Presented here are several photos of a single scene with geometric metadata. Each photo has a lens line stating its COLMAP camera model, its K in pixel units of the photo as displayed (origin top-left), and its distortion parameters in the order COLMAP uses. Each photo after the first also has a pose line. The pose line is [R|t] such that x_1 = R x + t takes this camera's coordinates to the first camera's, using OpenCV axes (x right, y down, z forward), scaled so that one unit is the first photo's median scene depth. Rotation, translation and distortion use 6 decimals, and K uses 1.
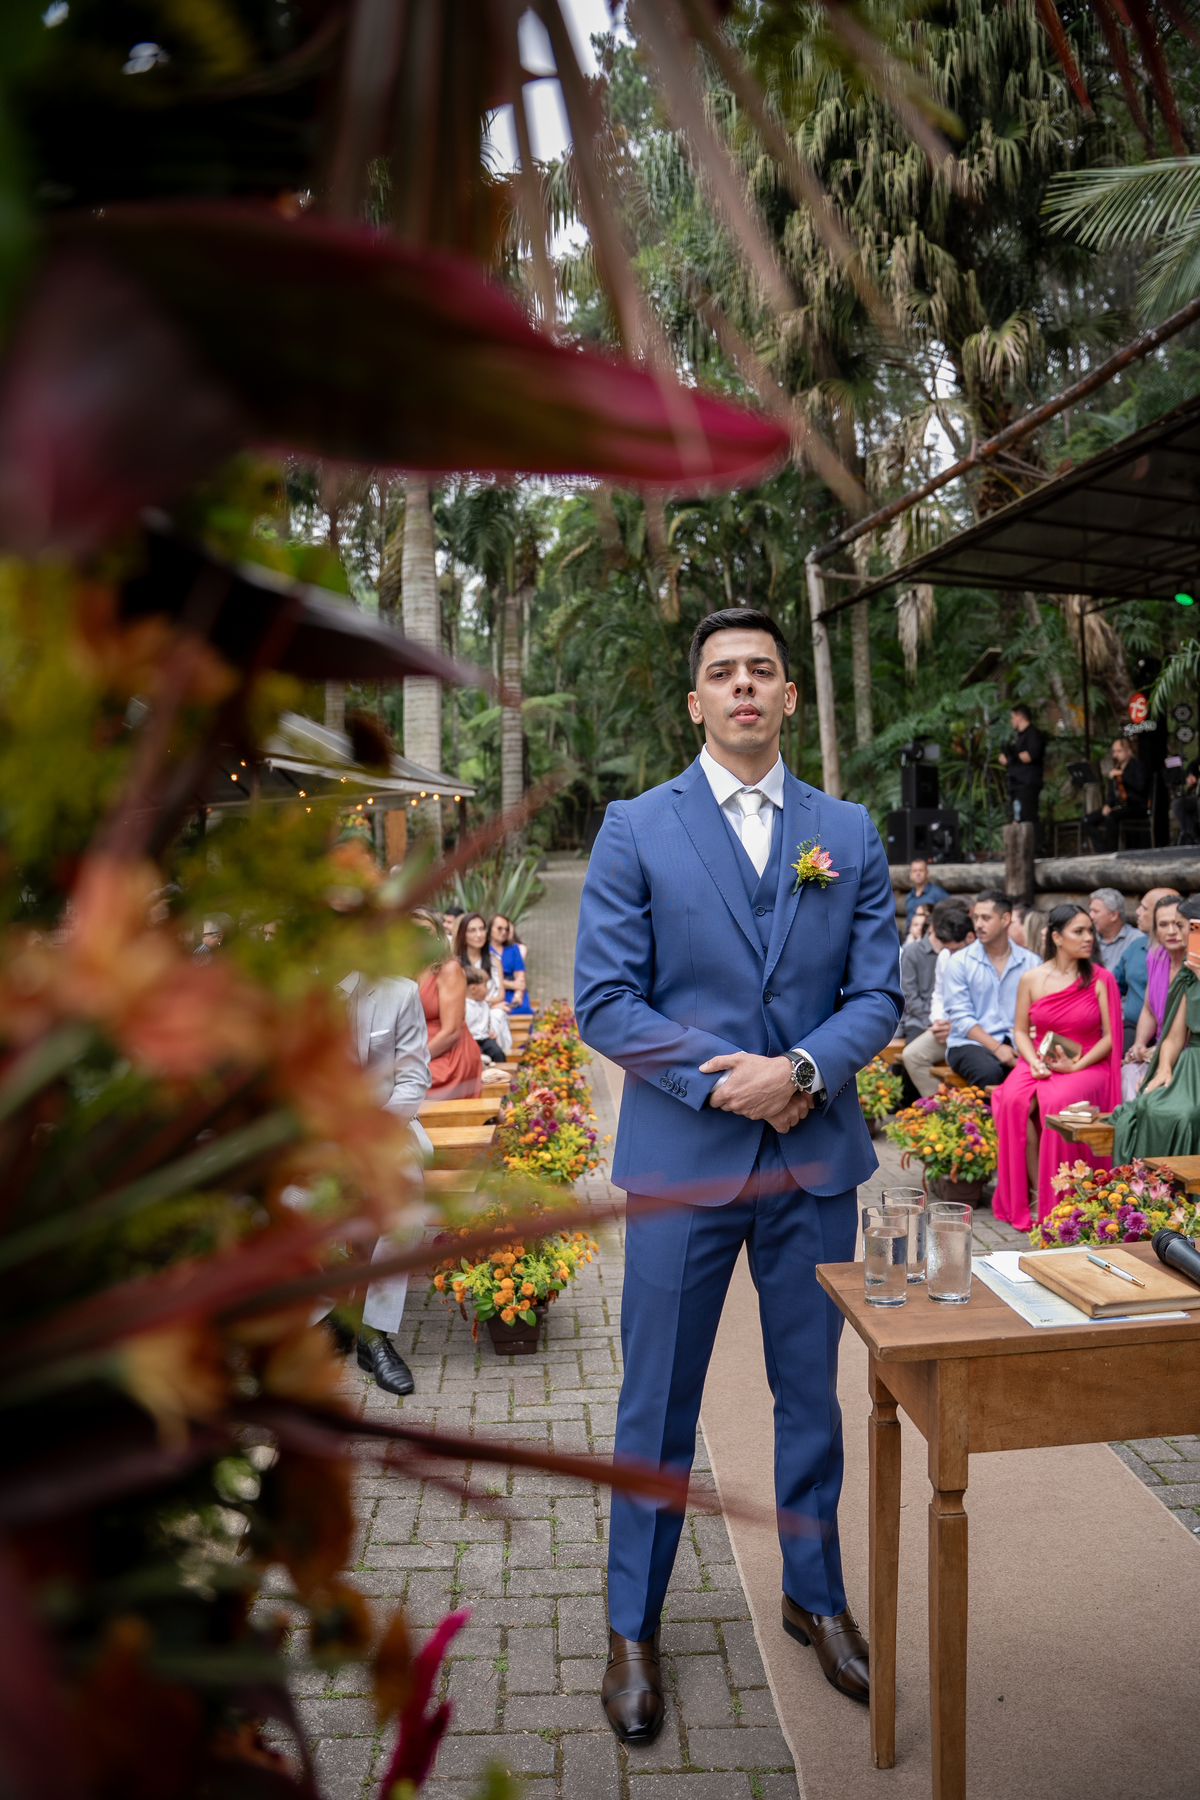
lens RADIAL K [[1245.5, 0, 610.3], [0, 1245.5, 942.6], [0, 0, 1]] dist [-0.174619, 0.000514]
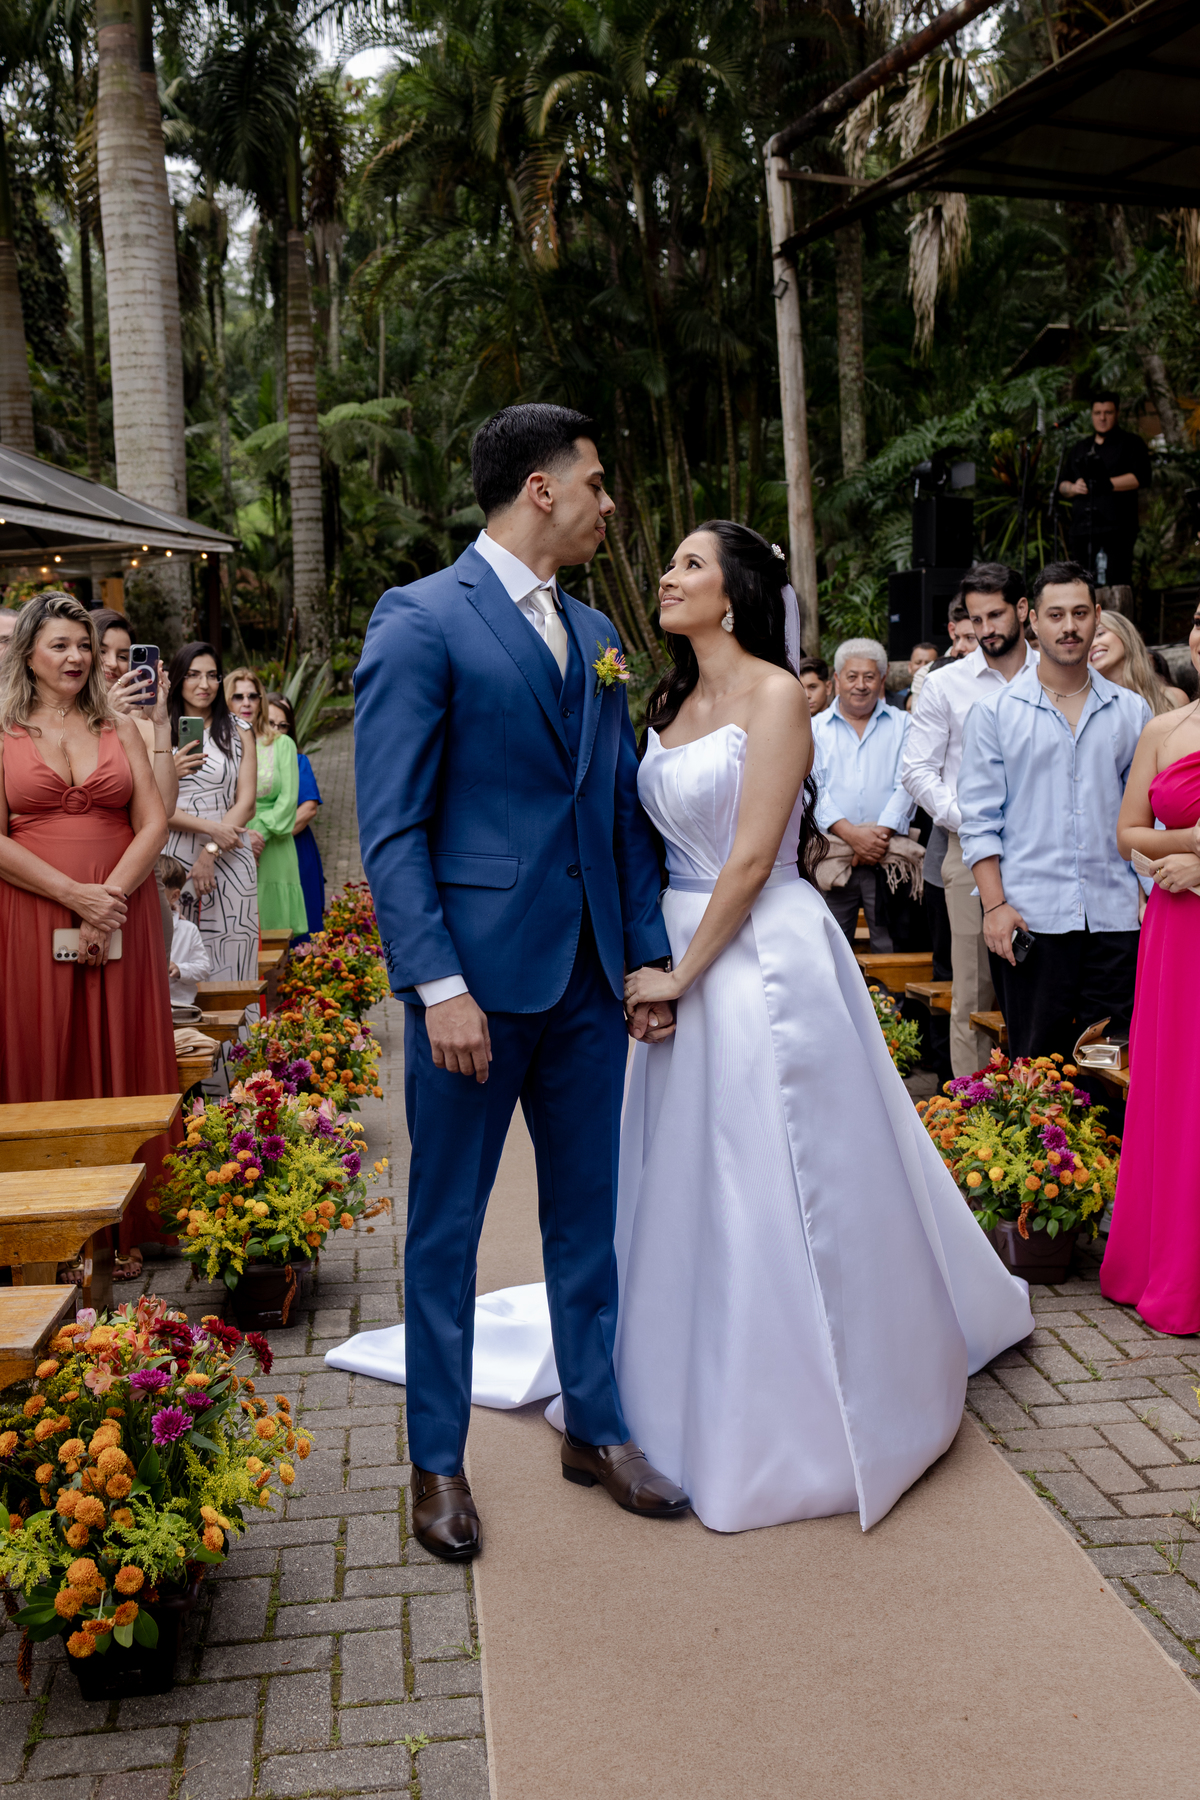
lens RADIAL K [[1806.7, 0, 626.9], [0, 1806.7, 938.4], [0, 0, 1]] dist [-0.009110, -0.014541]
pose [[0.996728, -0.015413, 0.079343, 0.013302], [0.008523, 0.996219, 0.086462, -0.001955], [-0.080375, -0.085502, 0.993091, 0.068582]]
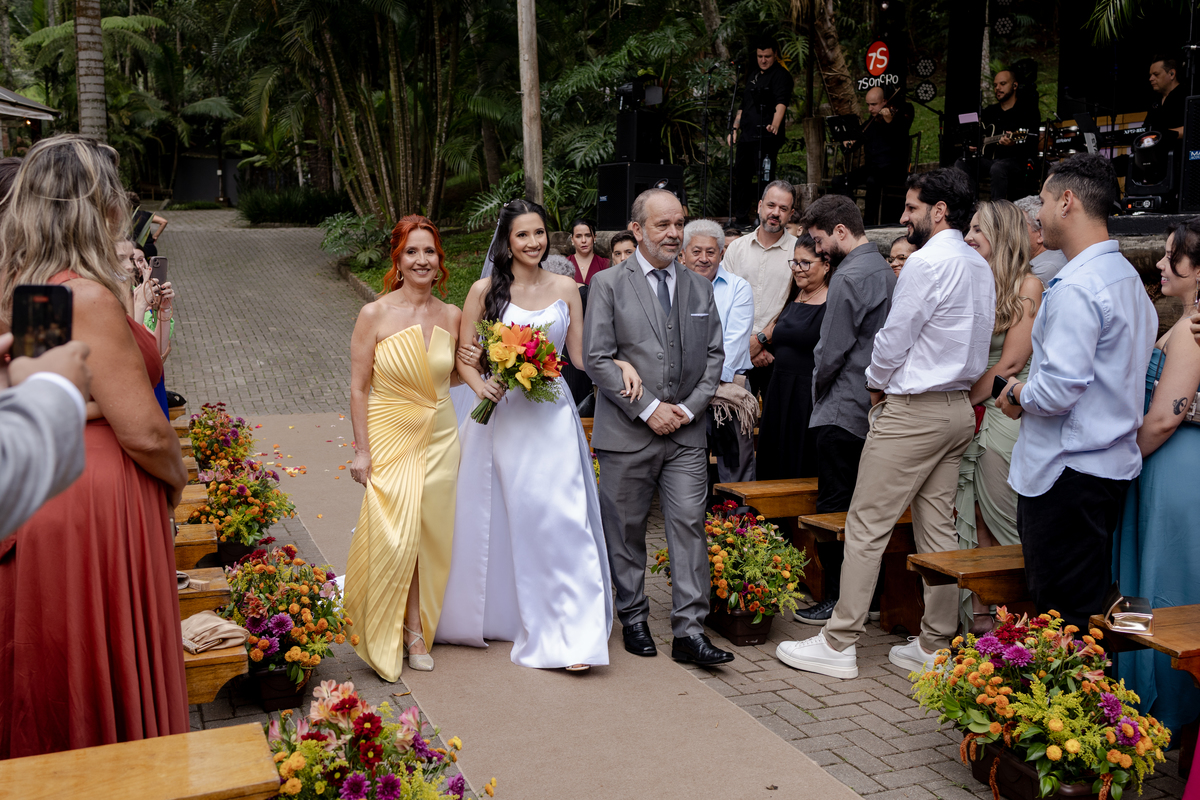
lens RADIAL K [[1180.6, 0, 631.9], [0, 1180.6, 436.4], [0, 0, 1]] dist [-0.007328, 0.005376]
pose [[0.936655, -0.027071, 0.349205, -0.034179], [-0.013209, 0.993569, 0.112455, -0.010676], [-0.350003, -0.109944, 0.930274, 0.172141]]
